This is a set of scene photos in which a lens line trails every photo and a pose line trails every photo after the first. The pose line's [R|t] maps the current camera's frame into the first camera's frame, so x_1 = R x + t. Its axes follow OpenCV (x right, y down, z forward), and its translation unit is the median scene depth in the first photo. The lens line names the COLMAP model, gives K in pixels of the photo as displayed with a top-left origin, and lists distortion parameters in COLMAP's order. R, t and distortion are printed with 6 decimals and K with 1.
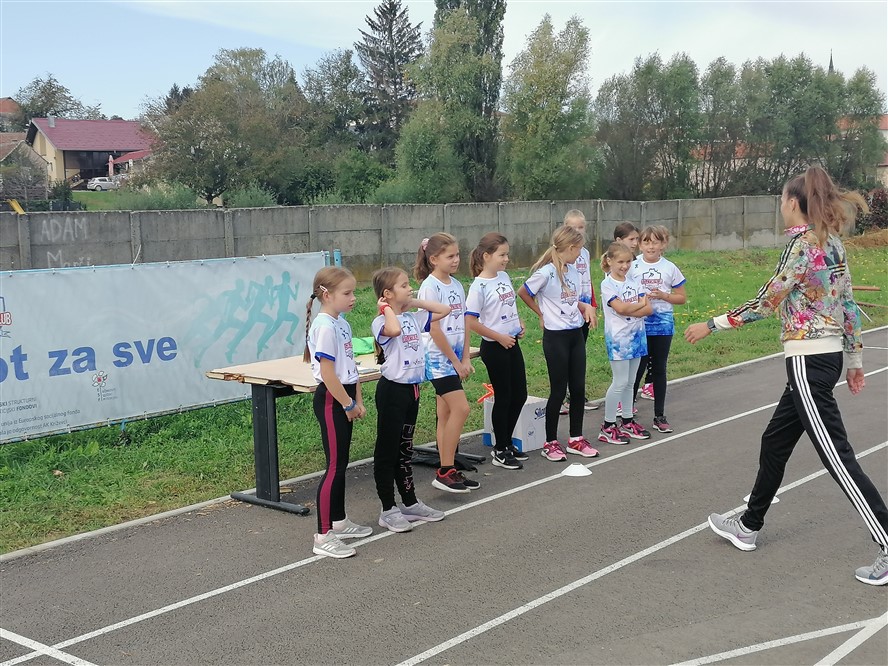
lens RADIAL K [[1233.7, 0, 430.2], [0, 1233.7, 338.7], [0, 0, 1]] dist [0.092956, 0.000000]
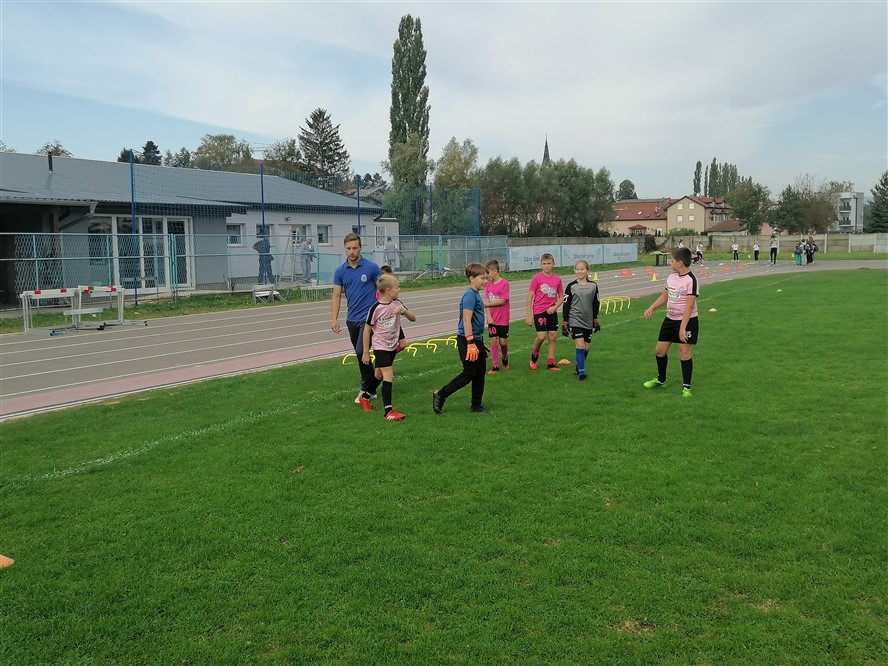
lens RADIAL K [[1026.5, 0, 442.6], [0, 1026.5, 334.4], [0, 0, 1]] dist [0.081494, 0.000000]
pose [[0.974856, -0.001096, 0.222834, -0.211681], [0.004878, 0.999853, -0.016420, 0.047155], [-0.222783, 0.017094, 0.974718, -0.391397]]
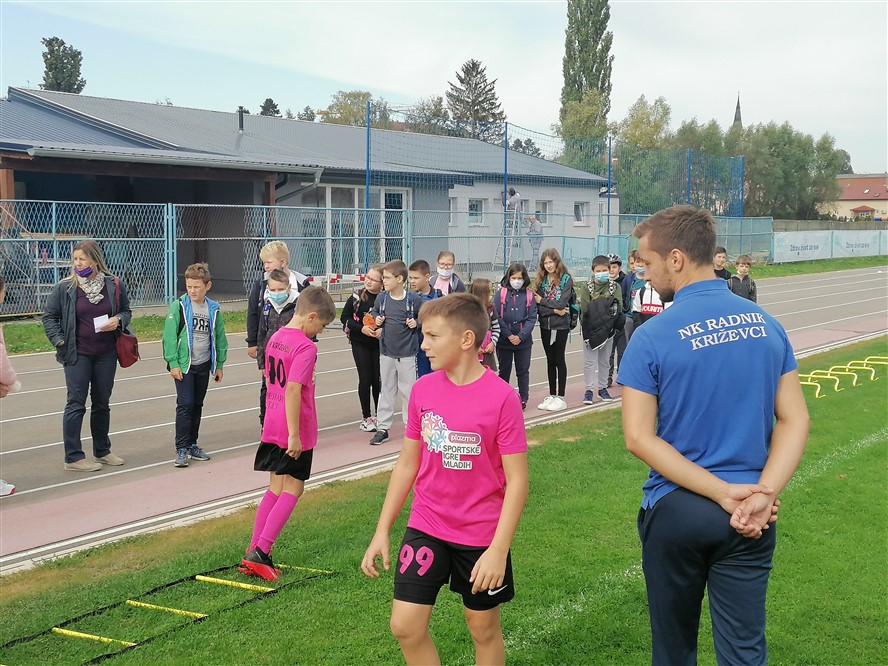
lens RADIAL K [[1233.7, 0, 444.7], [0, 1233.7, 337.1], [0, 0, 1]] dist [0.092956, 0.000000]
pose [[0.994068, 0.028817, 0.104874, -0.233836], [-0.027746, 0.999547, -0.011660, 0.045923], [-0.105162, 0.008681, 0.994417, -0.374352]]
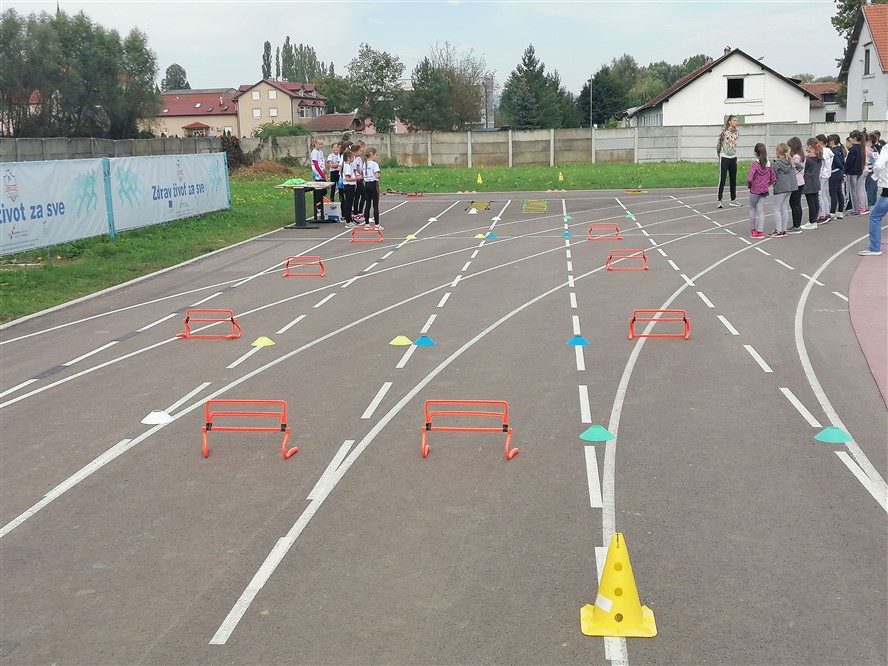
lens RADIAL K [[1233.7, 0, 471.5], [0, 1233.7, 329.1], [0, 0, 1]] dist [0.092956, 0.000000]
pose [[0.809357, -0.081622, 0.581617, -0.089512], [0.062262, 0.996640, 0.053223, 0.014006], [-0.584007, -0.006864, 0.811719, -0.100046]]
